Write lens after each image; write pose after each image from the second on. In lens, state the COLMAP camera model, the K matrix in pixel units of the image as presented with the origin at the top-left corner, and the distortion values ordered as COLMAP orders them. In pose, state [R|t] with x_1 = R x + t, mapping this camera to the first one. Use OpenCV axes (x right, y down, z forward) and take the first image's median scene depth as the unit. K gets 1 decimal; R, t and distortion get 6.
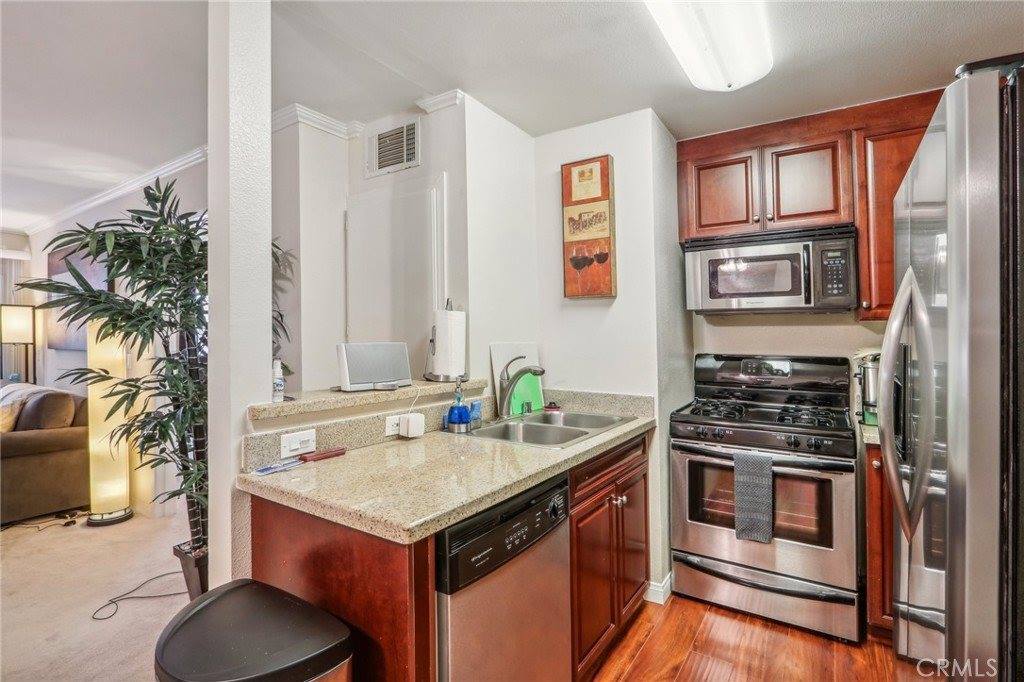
lens RADIAL K [[485.2, 0, 512.8], [0, 485.2, 336.5], [0, 0, 1]] dist [-0.001648, -0.000390]
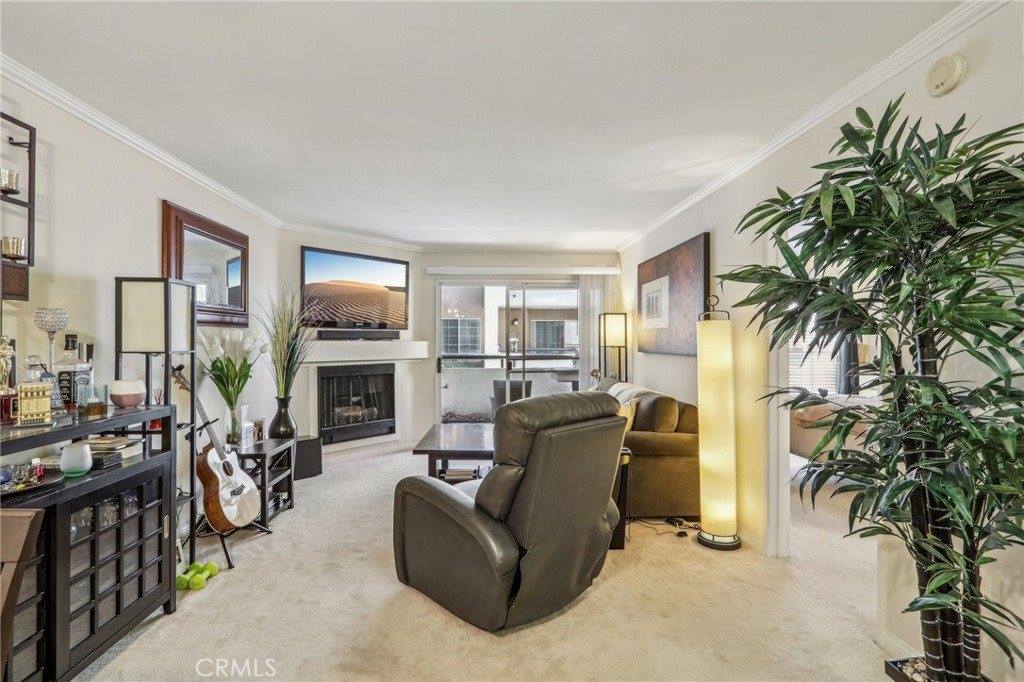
lens RADIAL K [[485.2, 0, 511.3], [0, 485.2, 340.0], [0, 0, 1]] dist [-0.001648, -0.000390]
pose [[0.601366, 0.001357, -0.798972, -0.341494], [-0.001738, 0.999998, 0.000390, -0.000901], [0.798971, 0.001154, 0.601368, 0.143325]]
